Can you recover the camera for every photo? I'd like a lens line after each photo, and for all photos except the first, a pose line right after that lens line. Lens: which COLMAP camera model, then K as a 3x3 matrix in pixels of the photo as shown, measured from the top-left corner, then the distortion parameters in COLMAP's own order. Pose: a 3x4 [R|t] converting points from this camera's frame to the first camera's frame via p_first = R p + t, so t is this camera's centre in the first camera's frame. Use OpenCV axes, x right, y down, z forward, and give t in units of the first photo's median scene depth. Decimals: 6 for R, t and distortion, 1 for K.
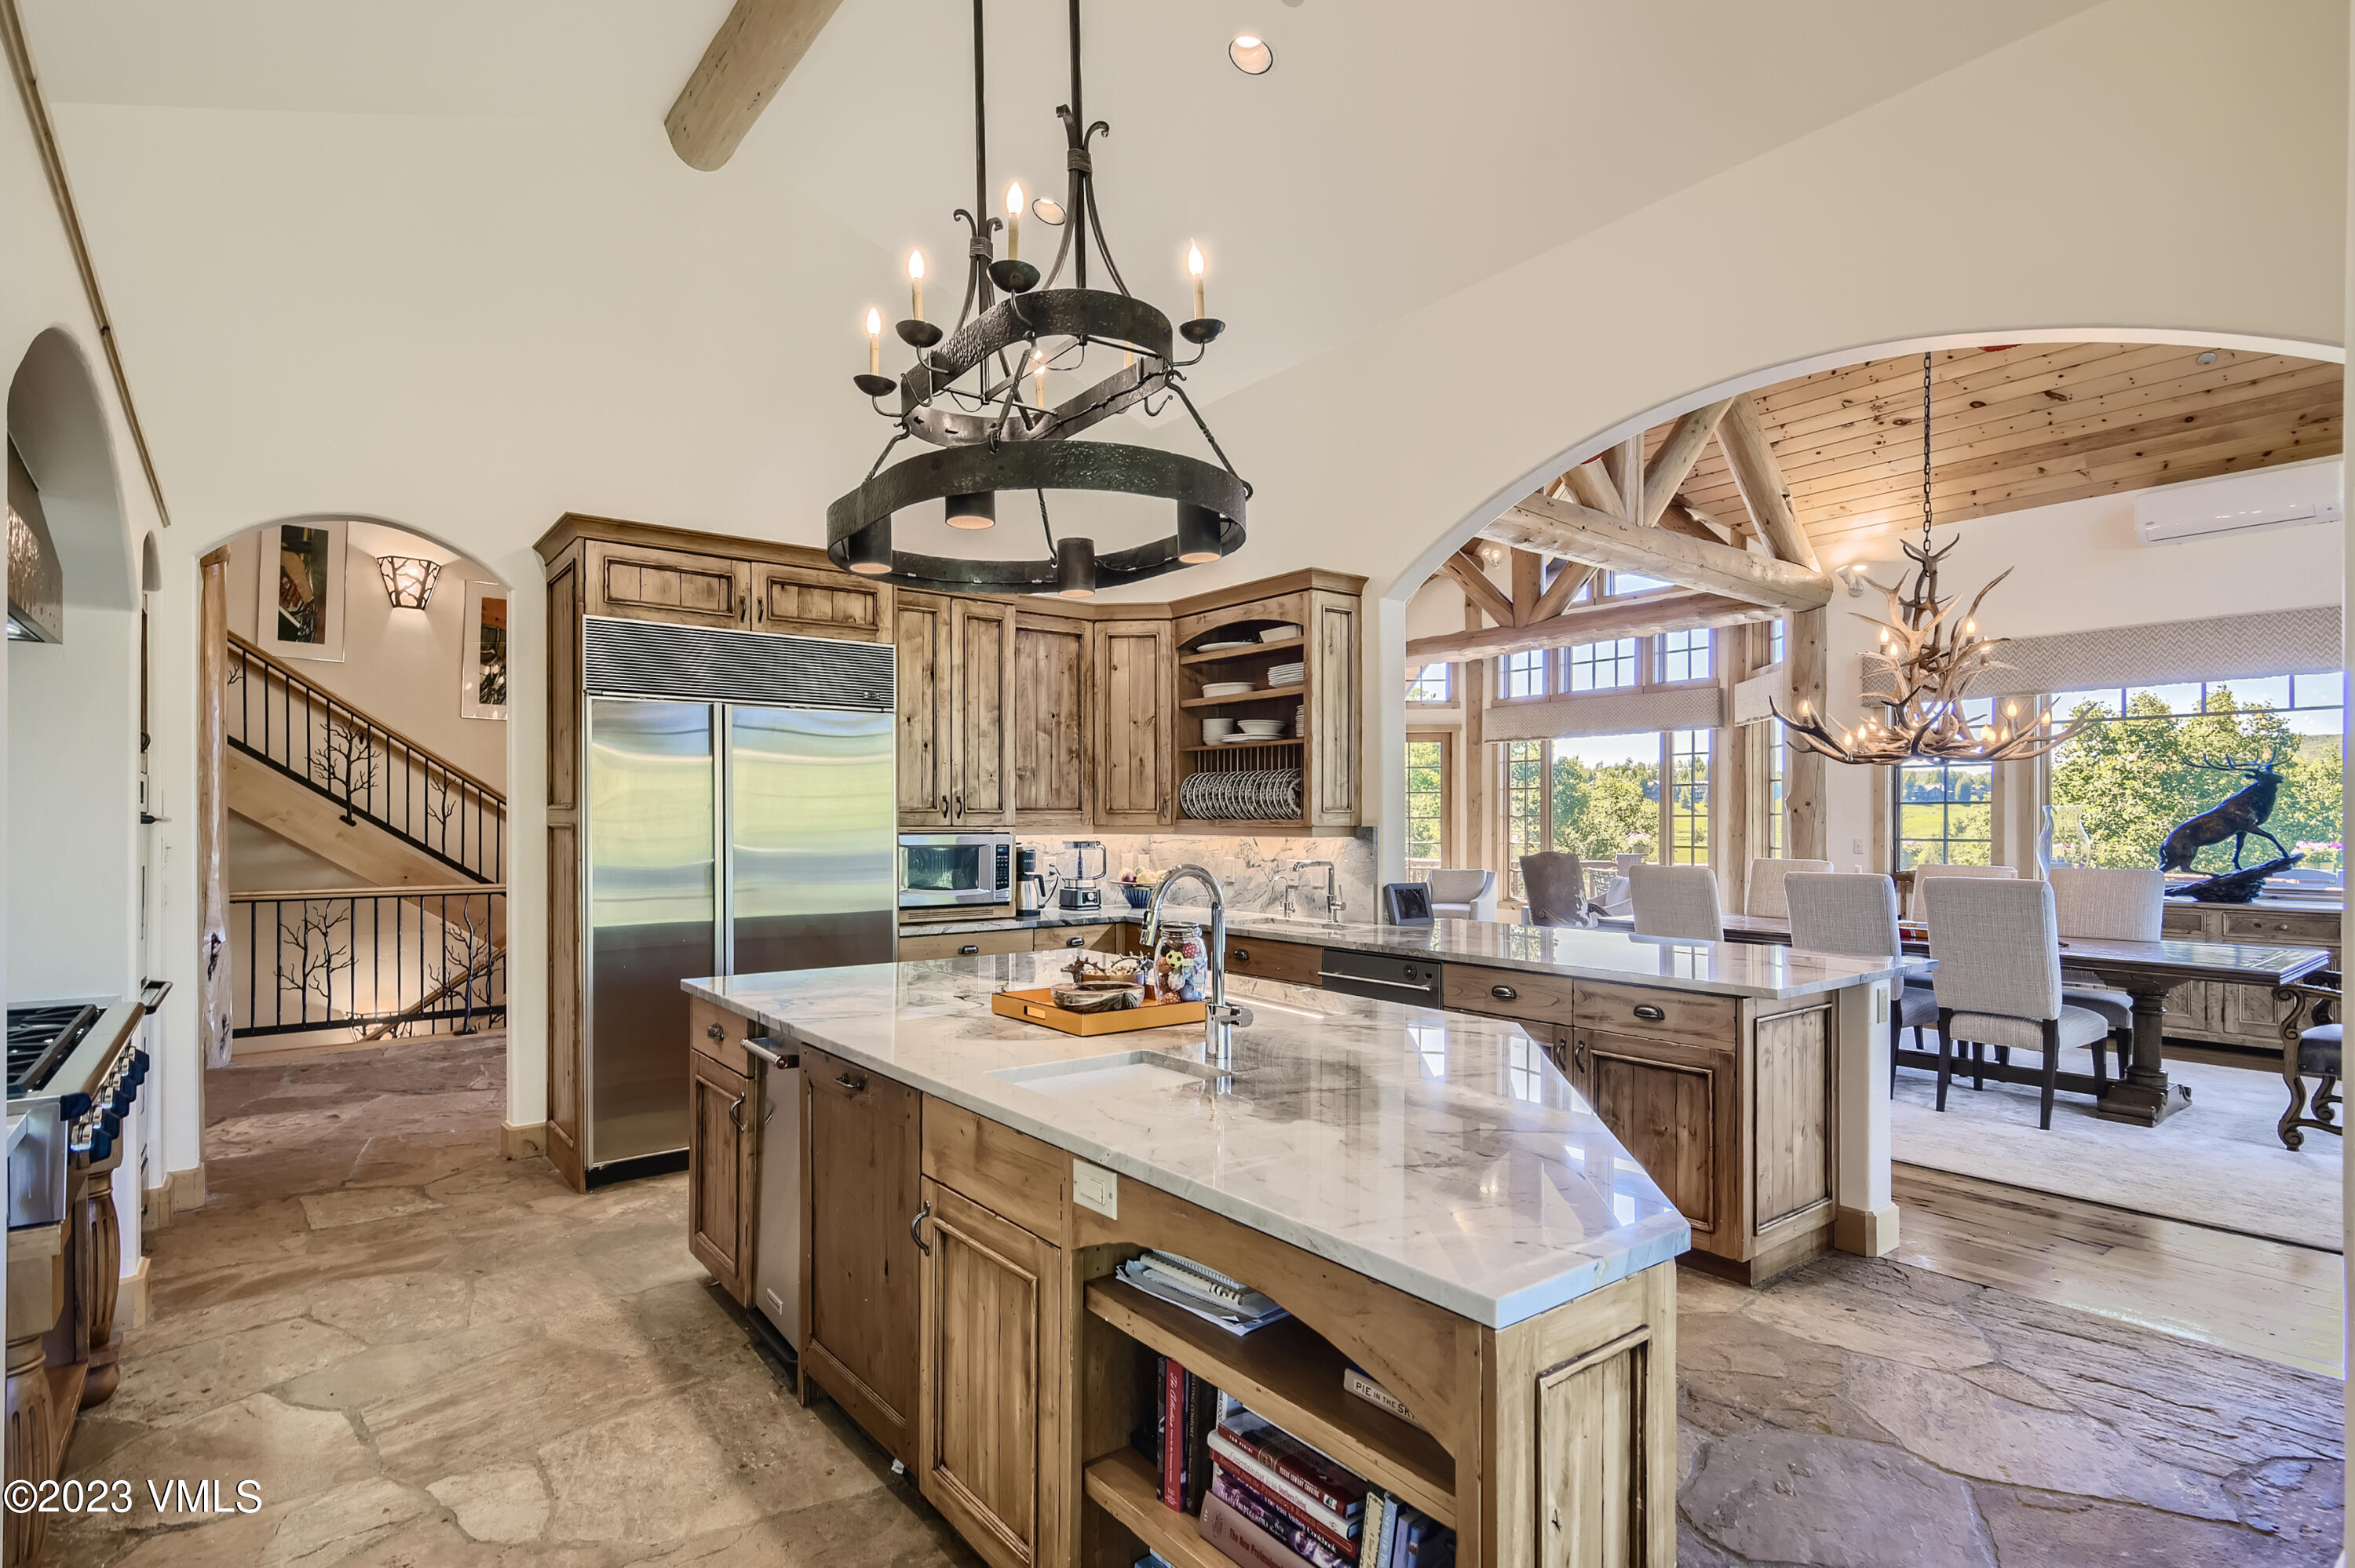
lens RADIAL K [[1157.3, 0, 1183.2], [0, 1157.3, 818.7], [0, 0, 1]] dist [-0.003115, -0.000474]
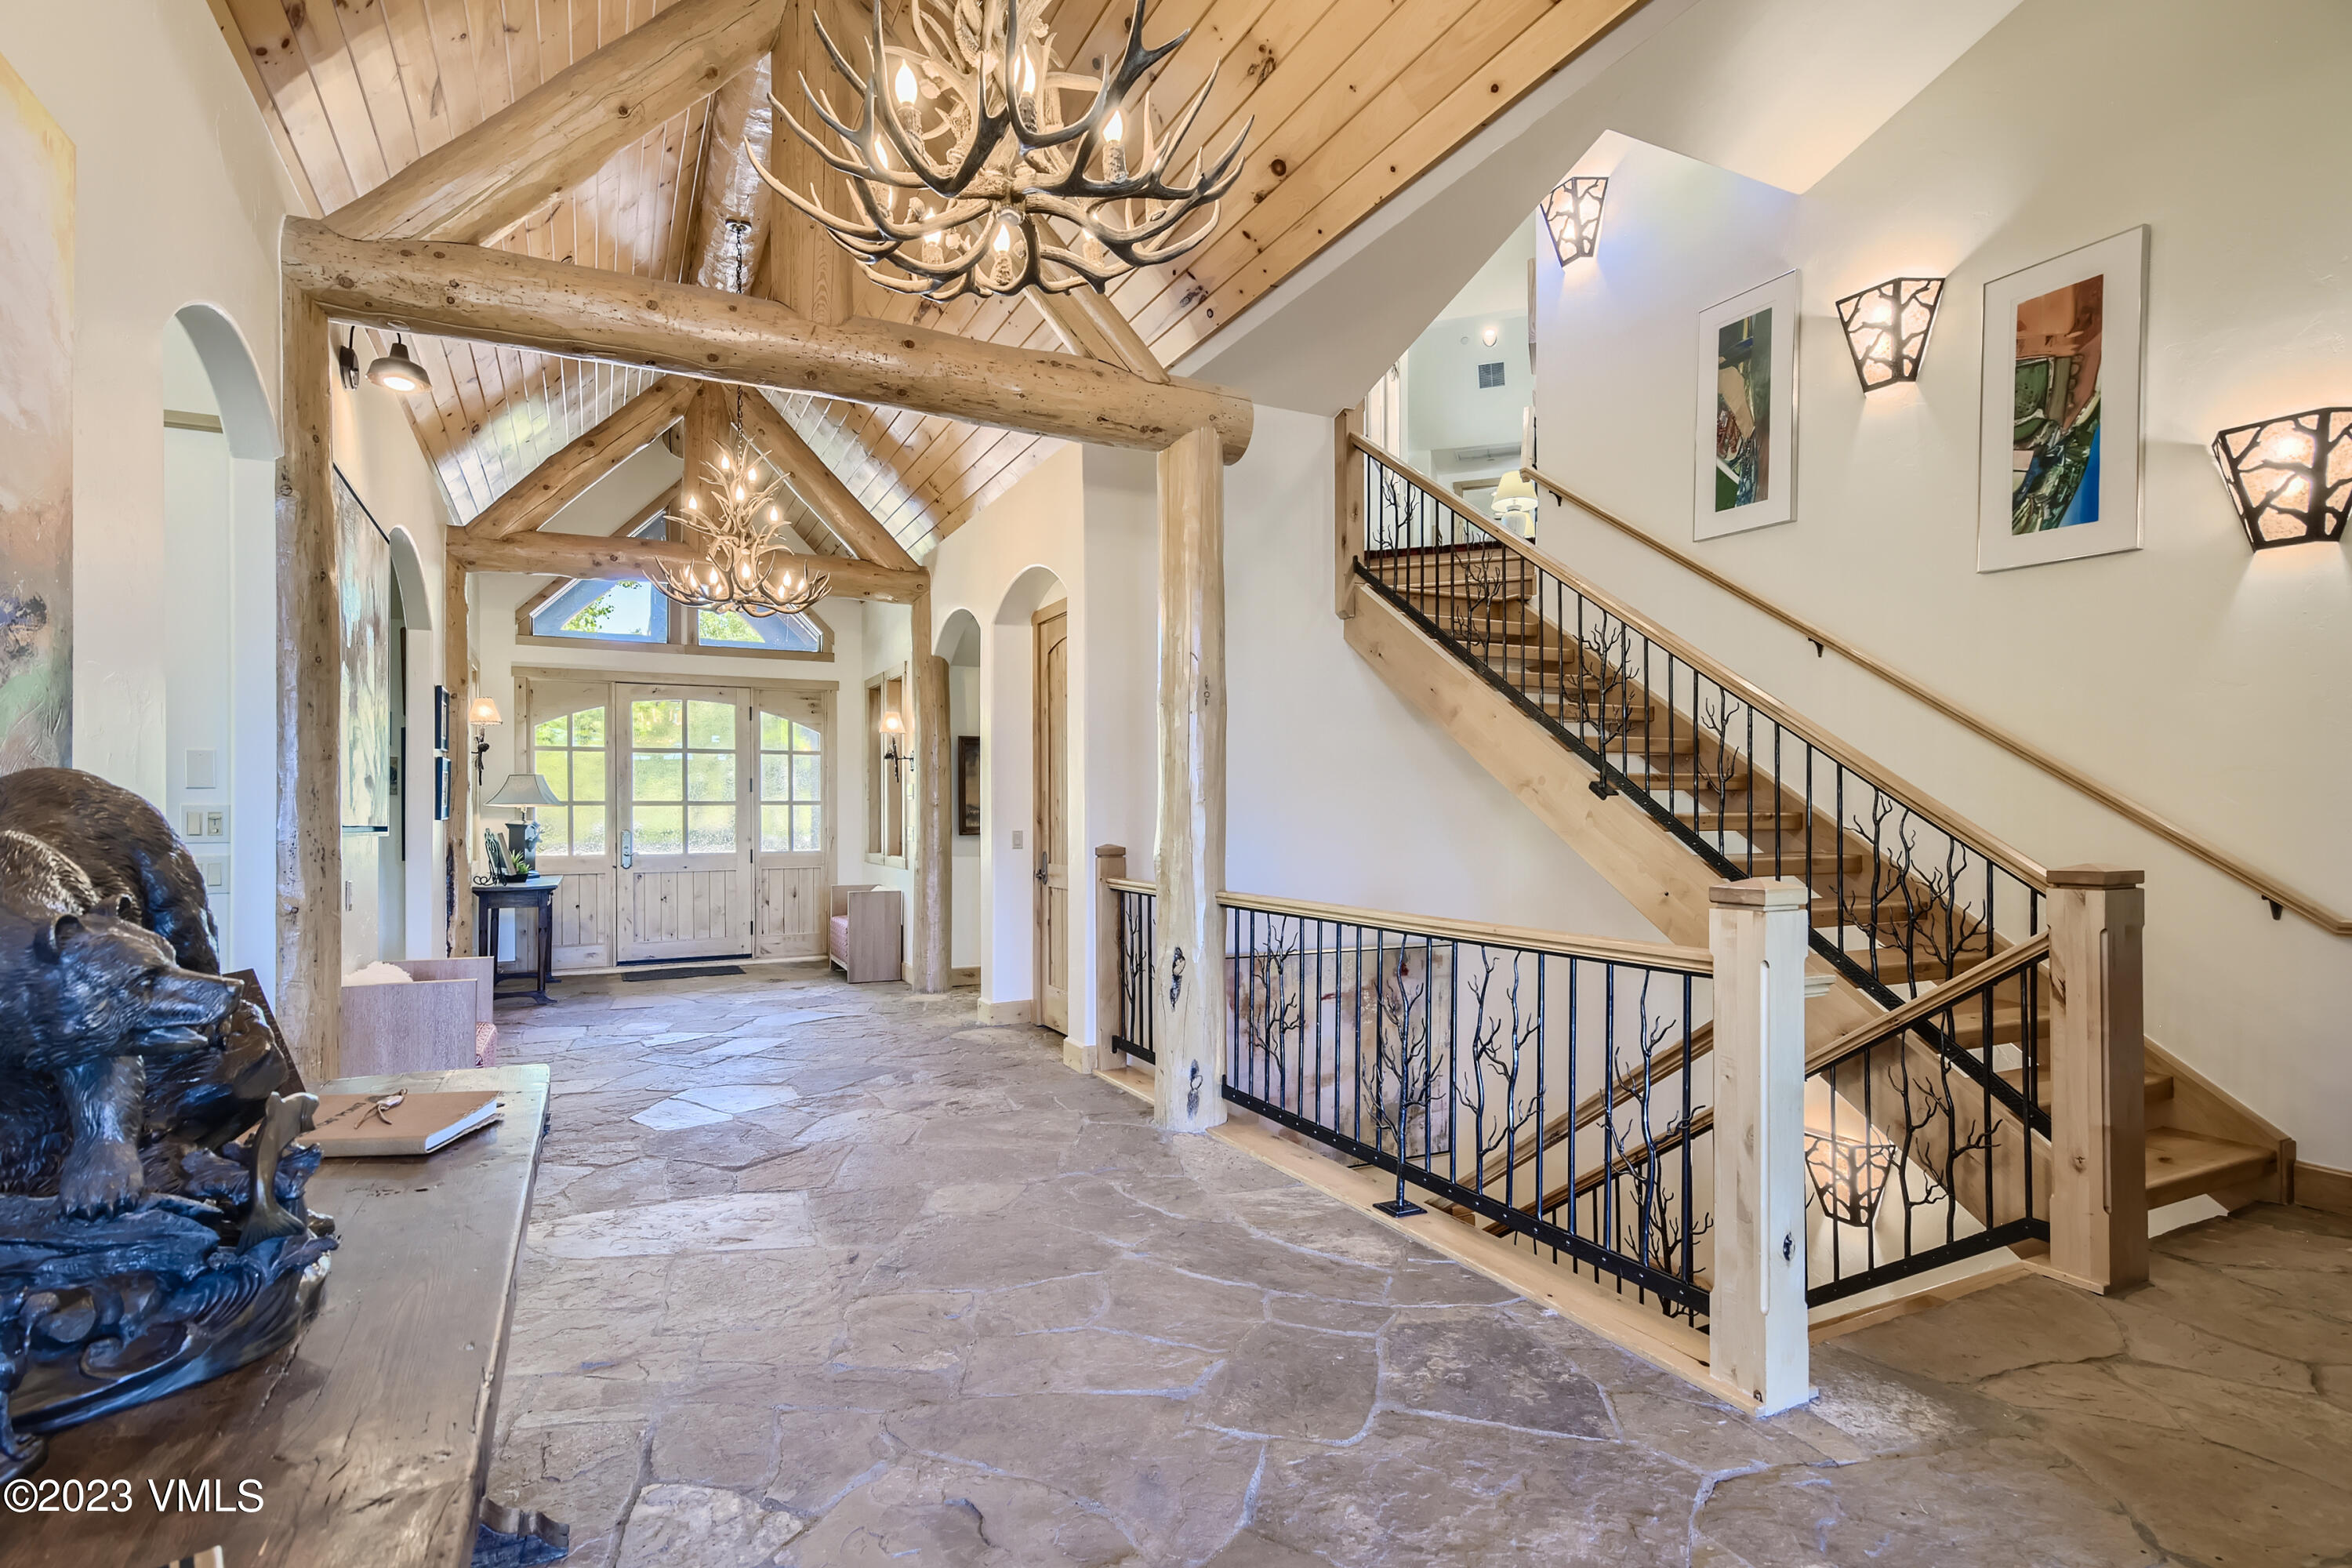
lens RADIAL K [[1156.0, 0, 1181.7], [0, 1156.0, 818.7], [0, 0, 1]] dist [-0.003115, -0.000474]
pose [[-0.201111, 0.005103, -0.979555, -0.081440], [0.005151, 0.999978, 0.004151, 0.010028], [0.979555, -0.004211, -0.201133, 0.727562]]
